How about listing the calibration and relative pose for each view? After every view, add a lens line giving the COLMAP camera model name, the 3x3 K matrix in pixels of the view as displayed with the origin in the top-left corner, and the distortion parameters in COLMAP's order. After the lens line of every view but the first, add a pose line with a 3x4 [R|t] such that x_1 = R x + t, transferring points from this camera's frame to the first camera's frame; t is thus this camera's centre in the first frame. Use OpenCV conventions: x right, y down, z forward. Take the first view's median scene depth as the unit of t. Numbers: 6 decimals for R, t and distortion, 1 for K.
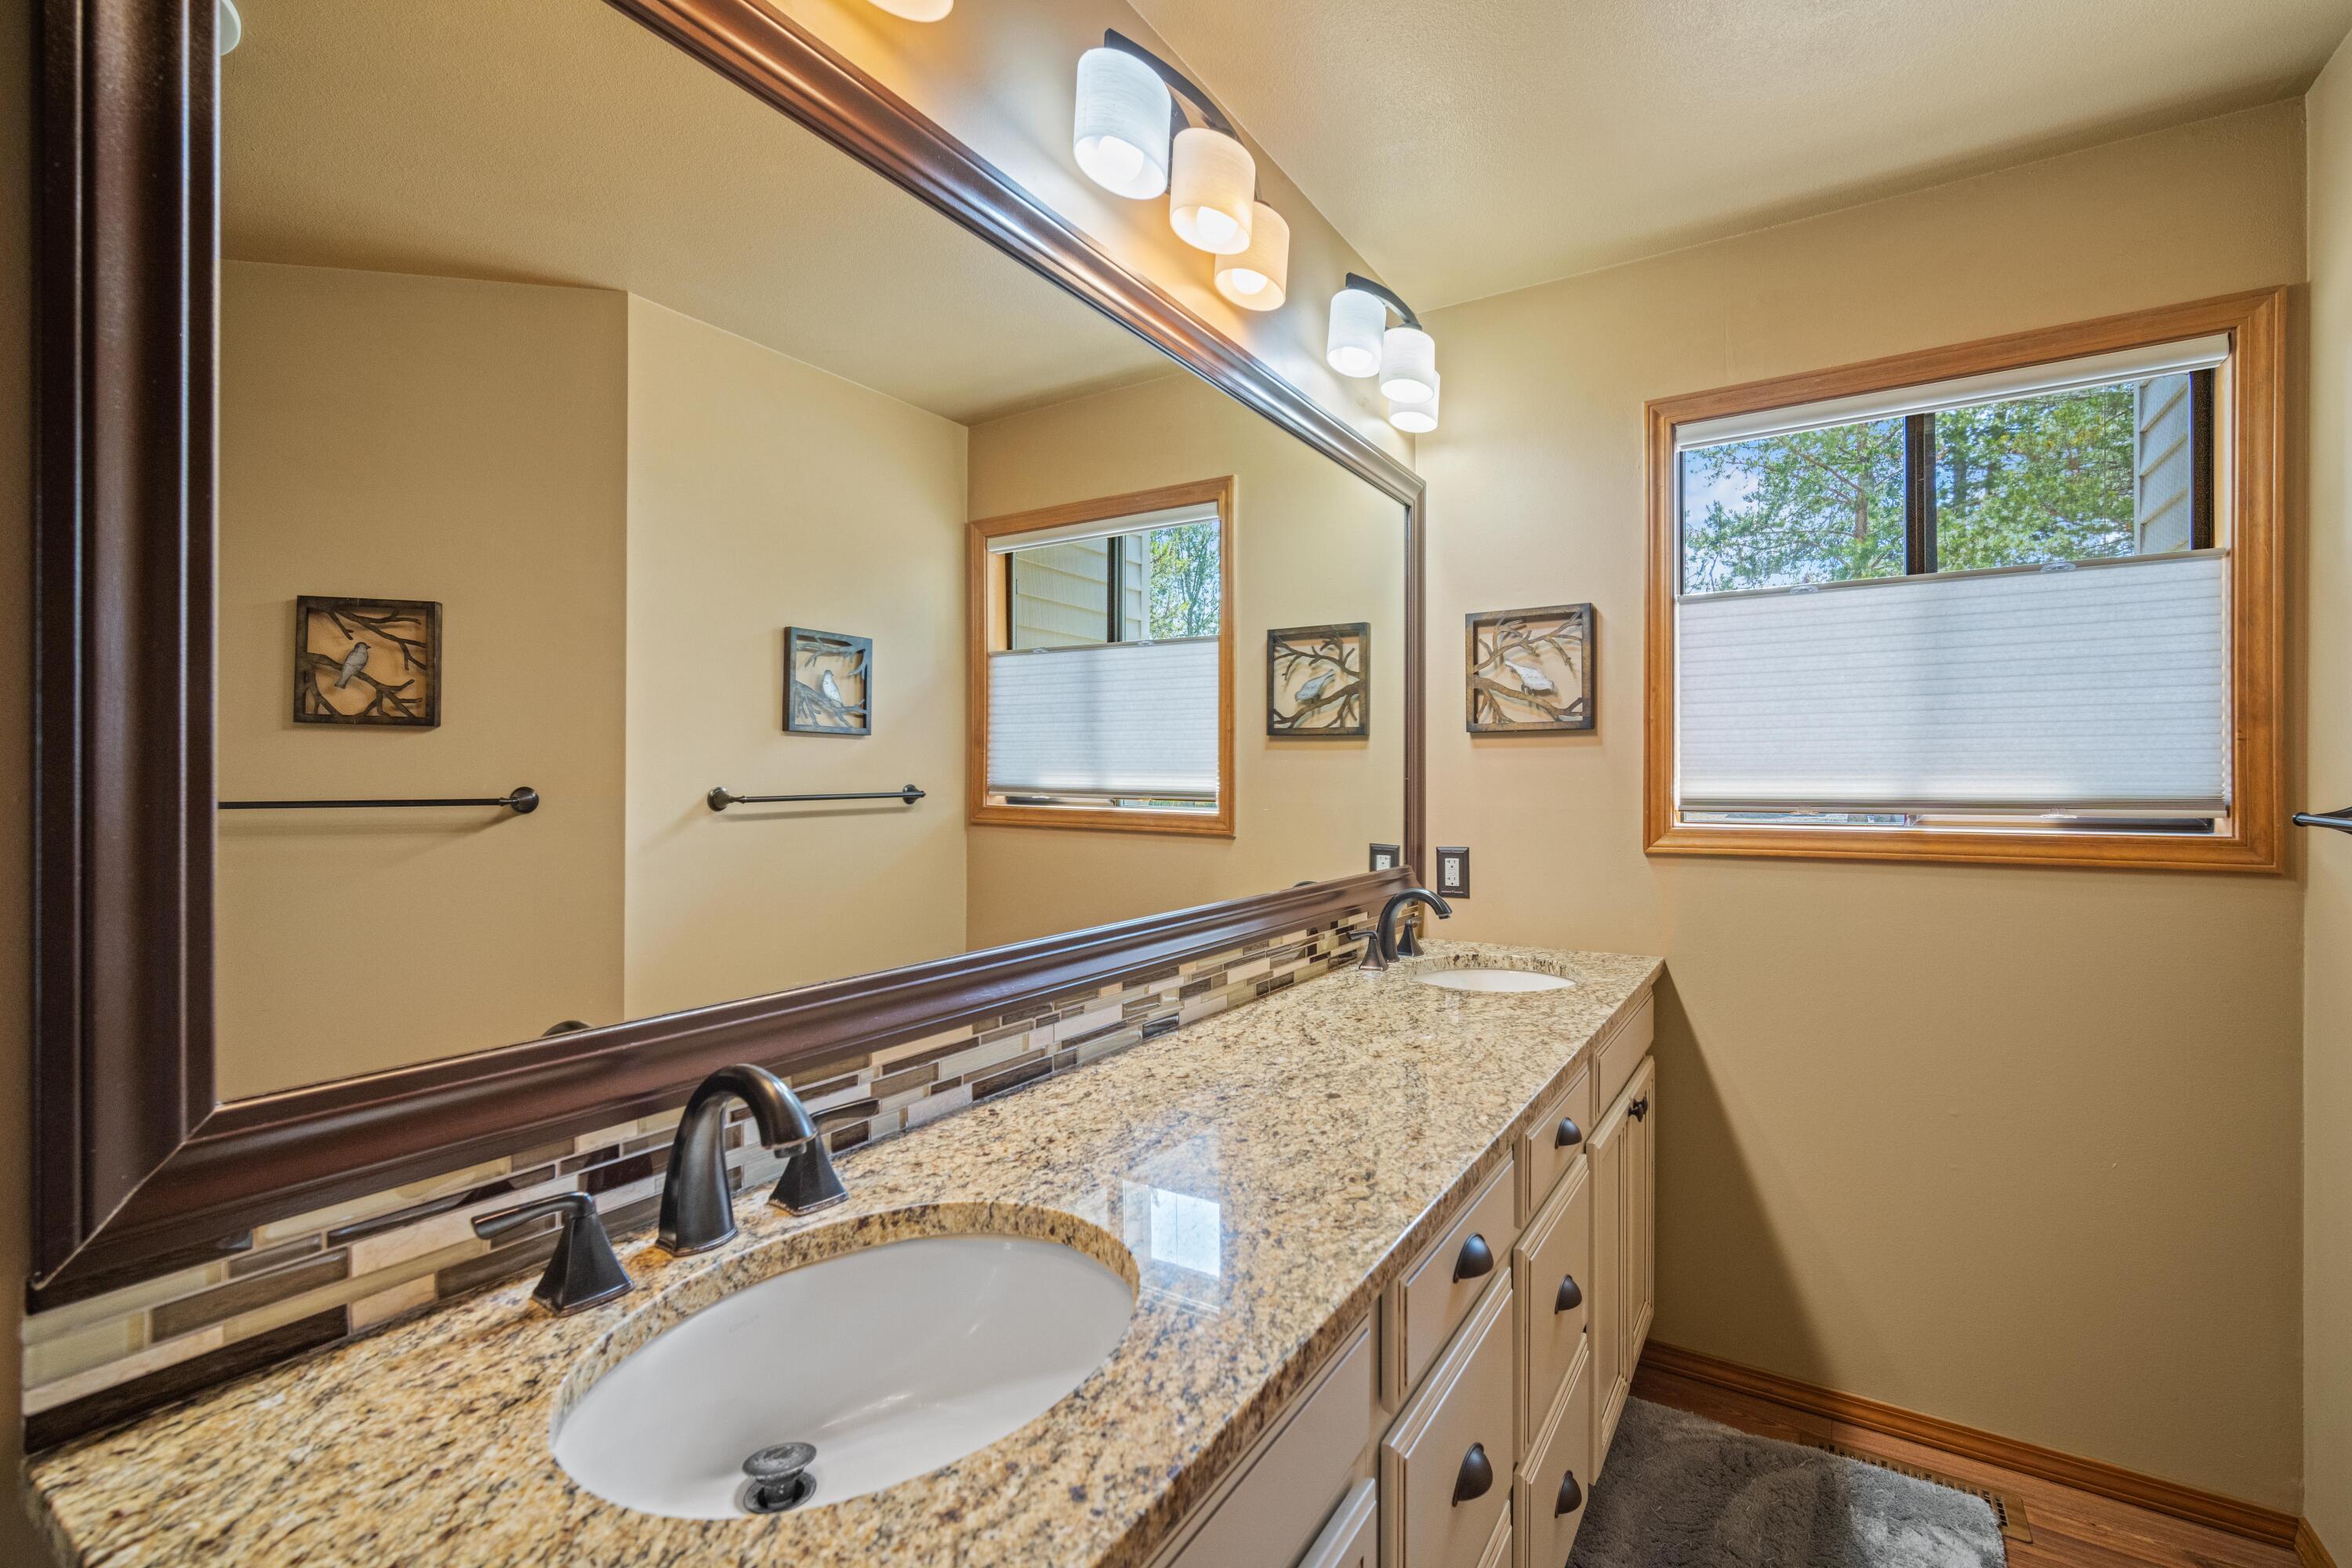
lens RADIAL K [[1018.4, 0, 1178.0], [0, 1018.4, 774.6], [0, 0, 1]] dist [-0.011374, 0.001914]
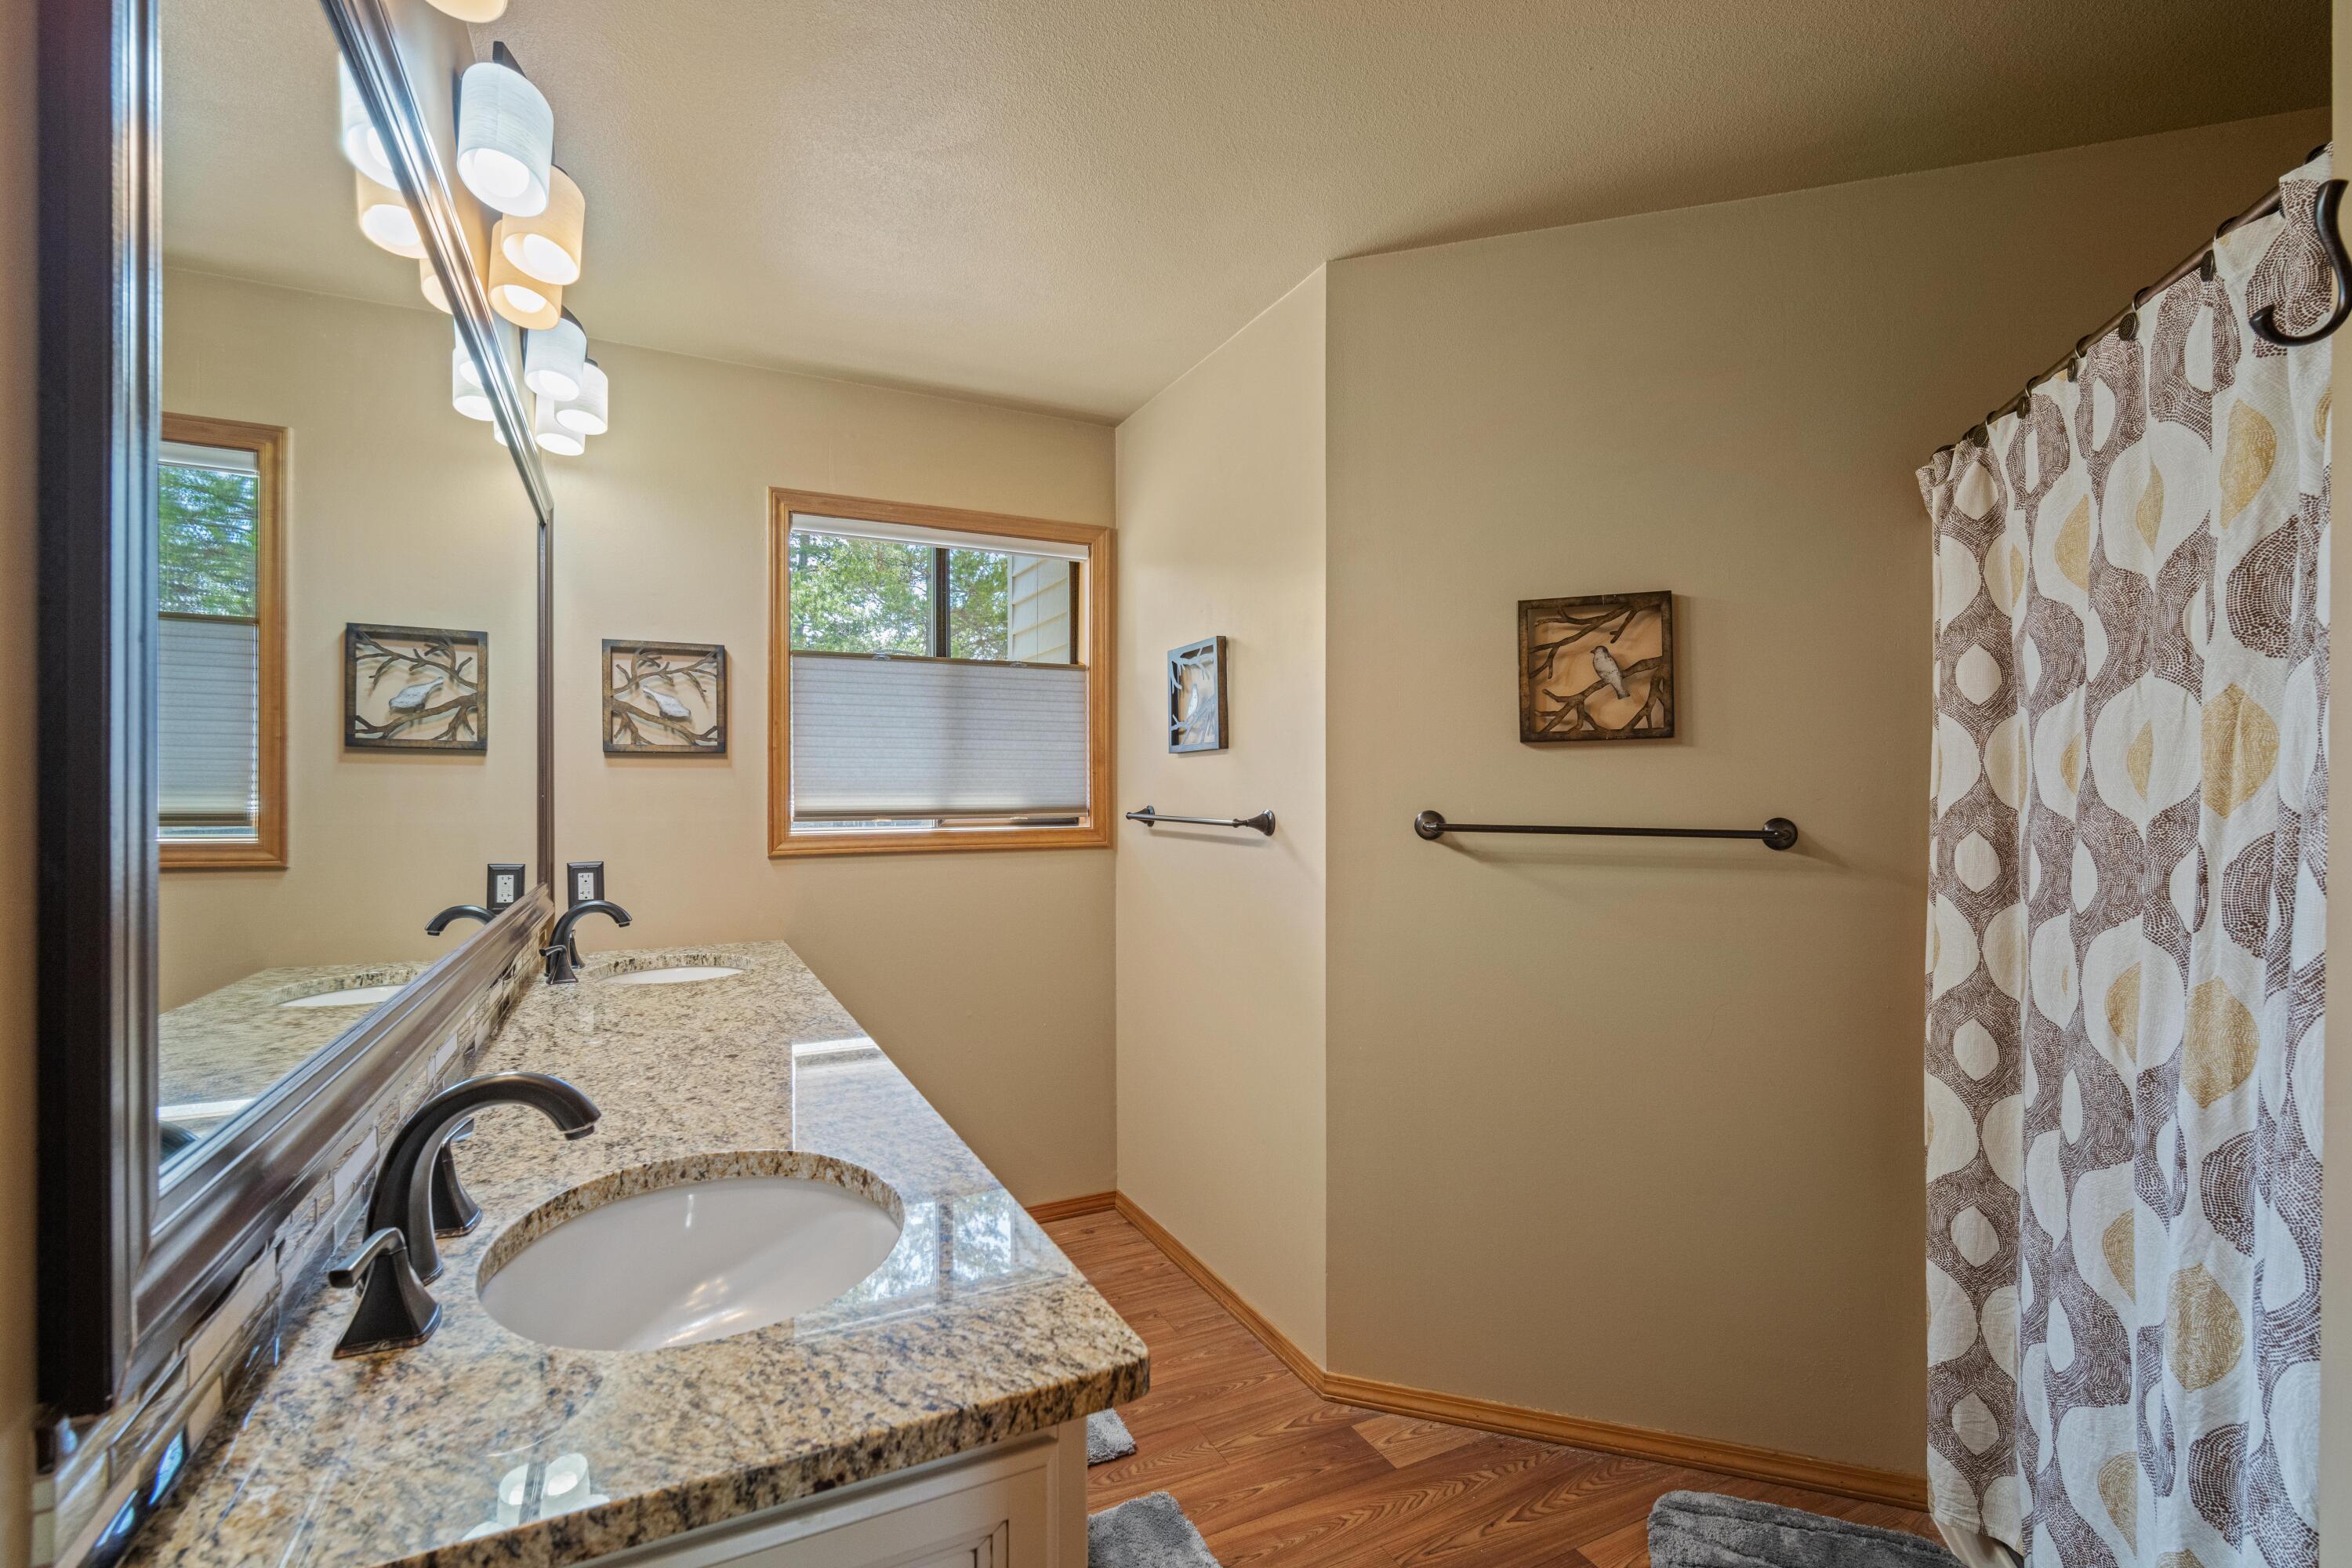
lens RADIAL K [[1018.4, 0, 1174.7], [0, 1018.4, 792.9], [0, 0, 1]] dist [-0.011374, 0.001914]
pose [[0.510424, -0.000336, 0.859923, -0.332240], [-0.001598, 0.999998, 0.001339, -0.001535], [-0.859921, -0.002058, 0.510423, -0.042517]]
